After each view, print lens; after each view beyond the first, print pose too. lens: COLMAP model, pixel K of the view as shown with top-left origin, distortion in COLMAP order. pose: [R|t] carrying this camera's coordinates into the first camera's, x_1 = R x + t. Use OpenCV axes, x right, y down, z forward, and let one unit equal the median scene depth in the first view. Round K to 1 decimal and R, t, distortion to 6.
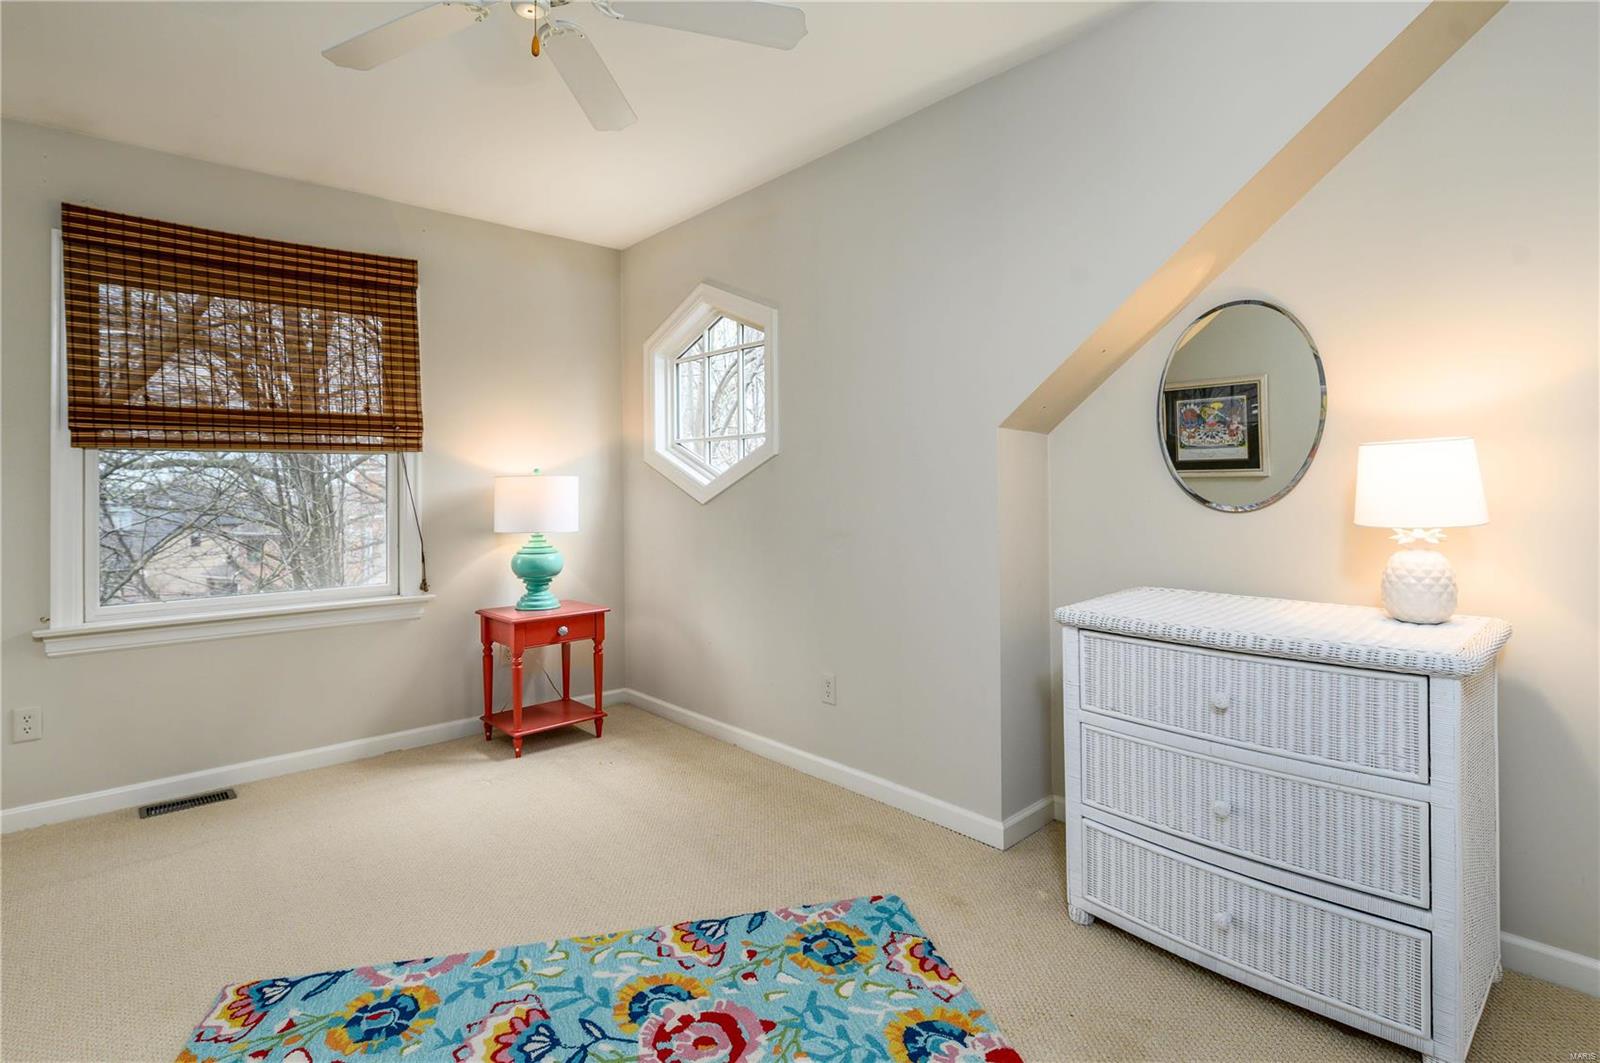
lens RADIAL K [[799.9, 0, 797.8], [0, 799.9, 478.7], [0, 0, 1]] dist [-0.000783, -0.000044]
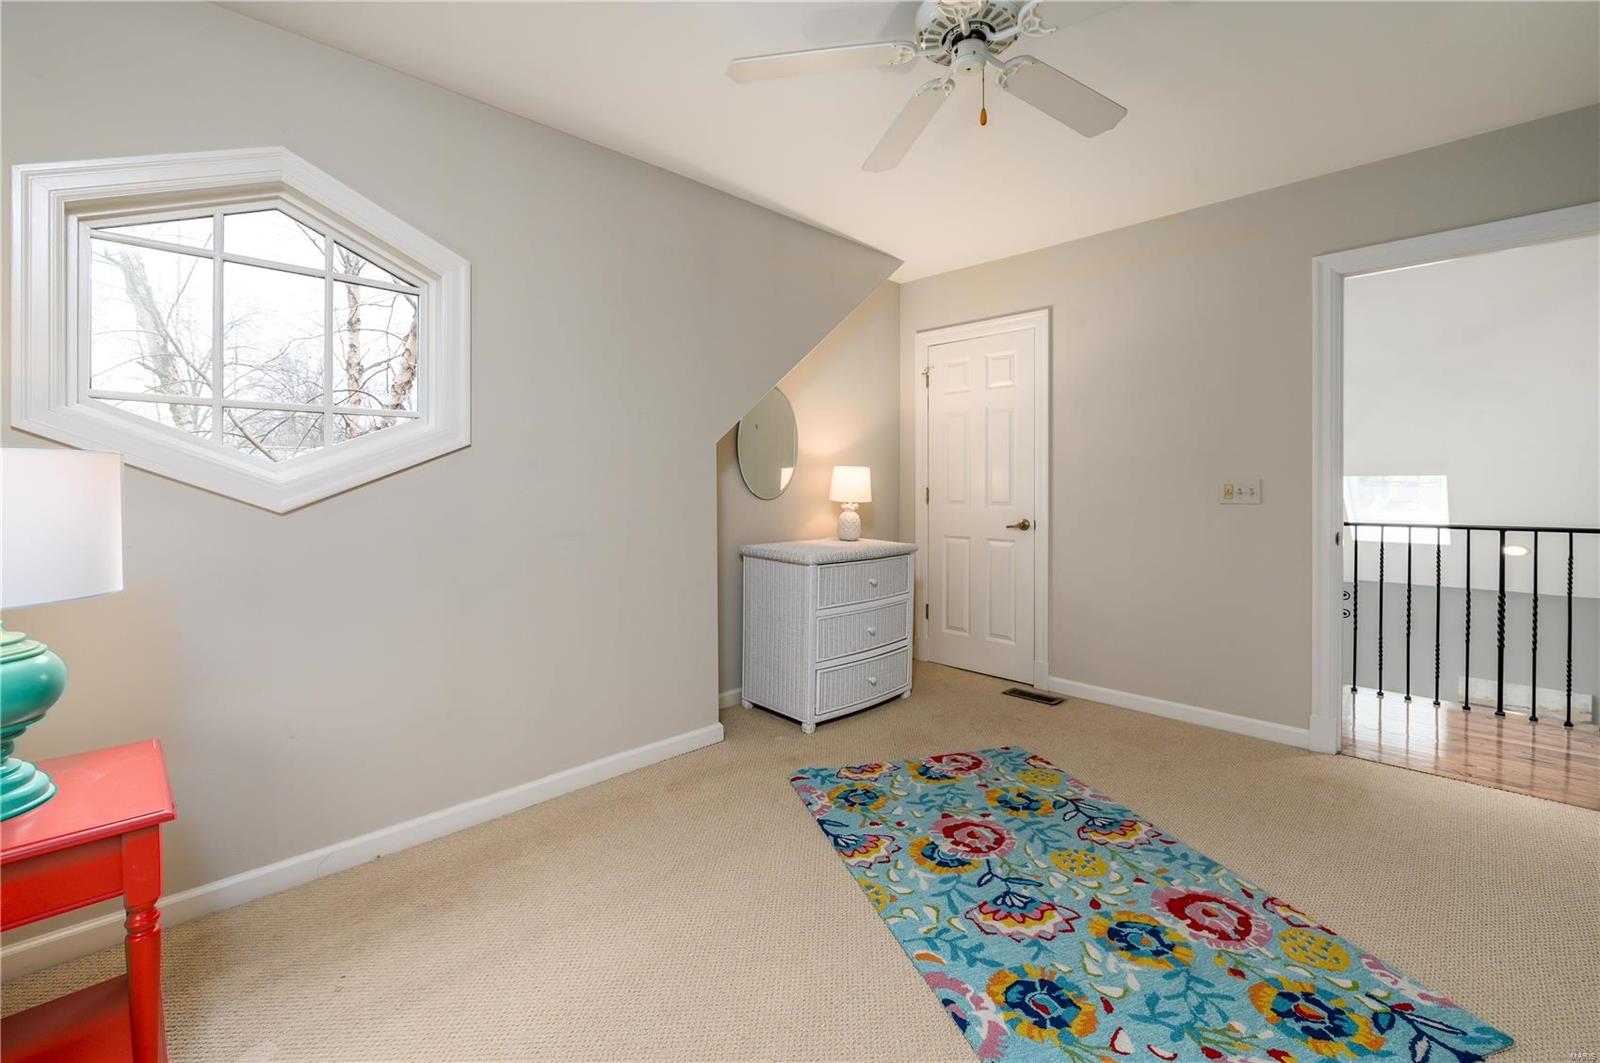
lens RADIAL K [[653.2, 0, 796.7], [0, 653.2, 495.8], [0, 0, 1]] dist [-0.000035, -0.000146]
pose [[-0.038189, -0.005860, 0.999253, -1.263531], [-0.005621, 0.999968, 0.005649, 0.031536], [-0.999255, -0.005401, -0.038221, 1.280319]]
